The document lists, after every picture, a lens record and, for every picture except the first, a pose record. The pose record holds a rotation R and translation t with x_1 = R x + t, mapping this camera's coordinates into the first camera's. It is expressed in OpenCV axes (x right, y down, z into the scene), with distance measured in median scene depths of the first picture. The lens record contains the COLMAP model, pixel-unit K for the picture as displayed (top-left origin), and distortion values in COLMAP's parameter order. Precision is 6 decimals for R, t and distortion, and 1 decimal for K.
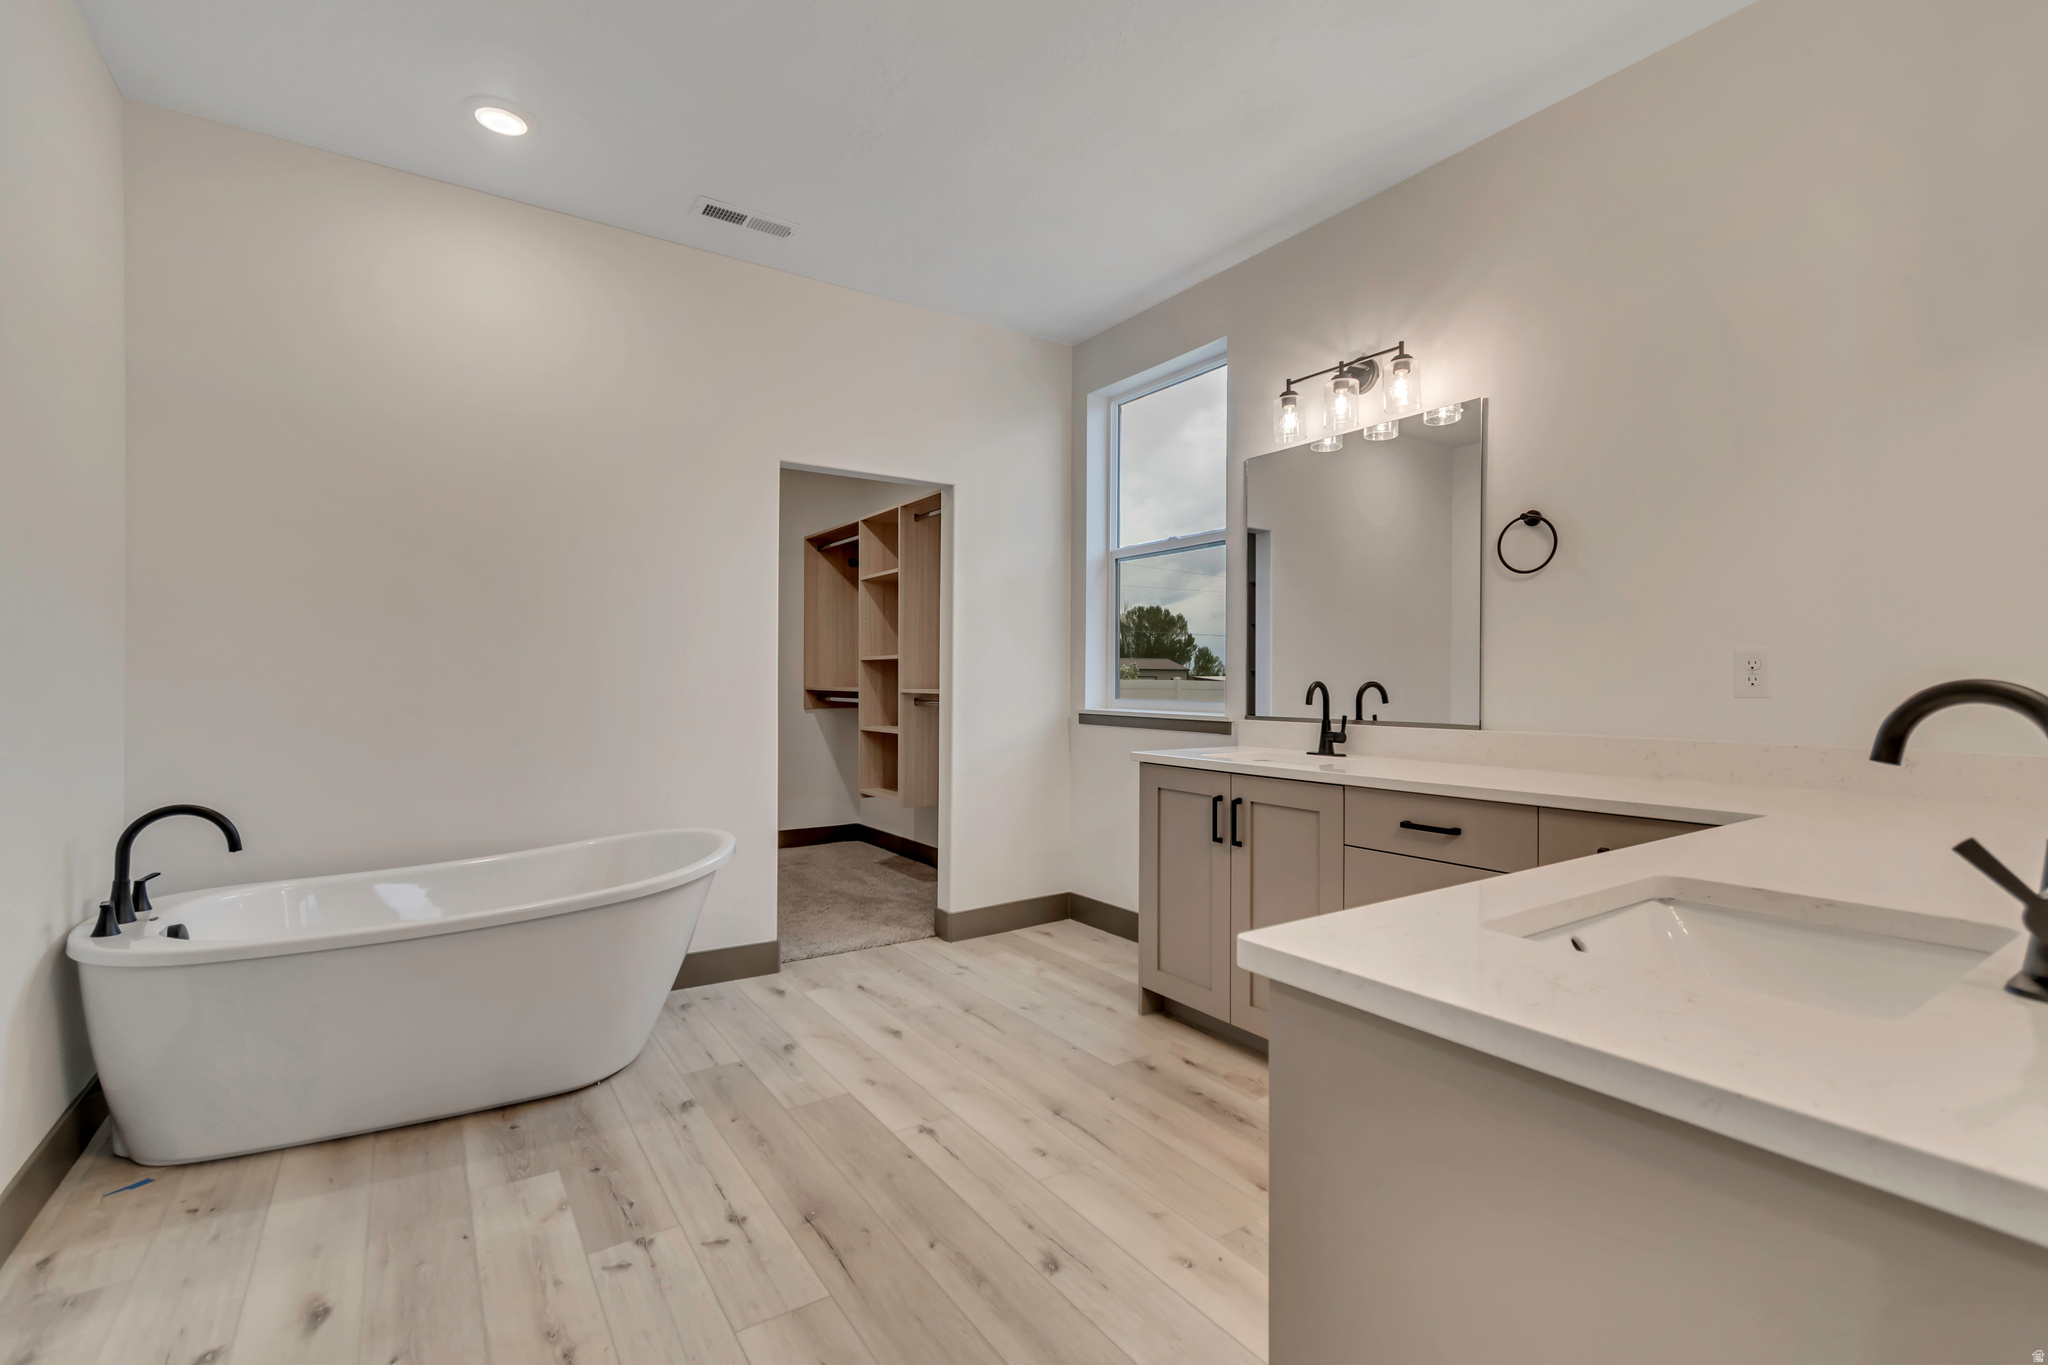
lens RADIAL K [[910.4, 0, 1034.6], [0, 910.4, 686.5], [0, 0, 1]] dist [0.000899, -0.000279]
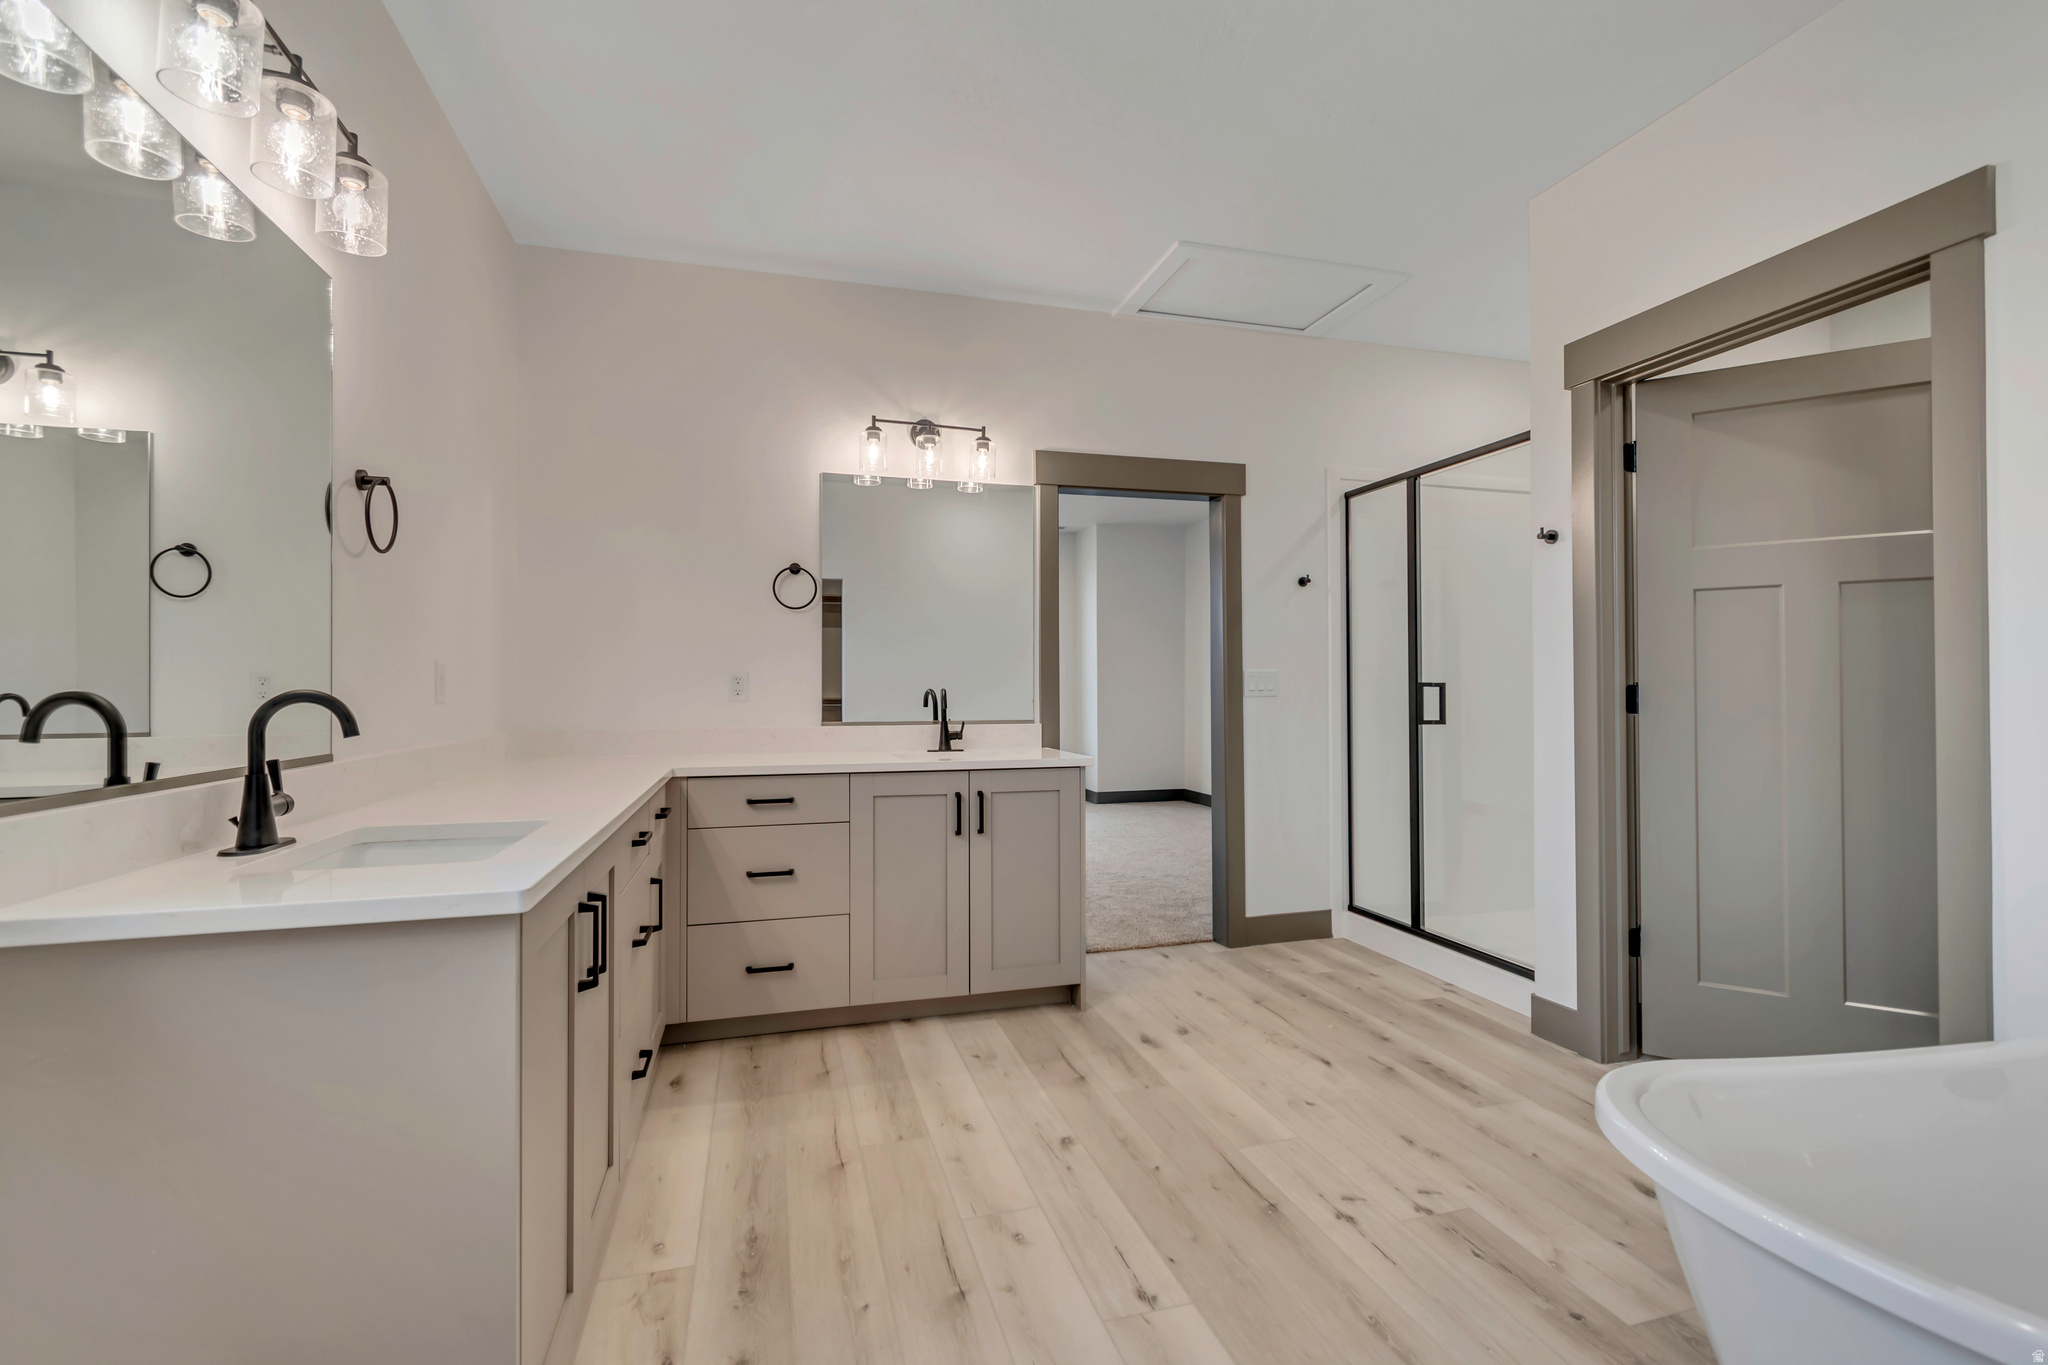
lens RADIAL K [[910.4, 0, 1033.3], [0, 910.4, 678.6], [0, 0, 1]] dist [0.000899, -0.000279]
pose [[-0.950237, 0.002959, 0.311514, -0.304760], [0.003096, 0.999995, -0.000054, -0.015762], [-0.311513, 0.000913, -0.950241, 2.008672]]
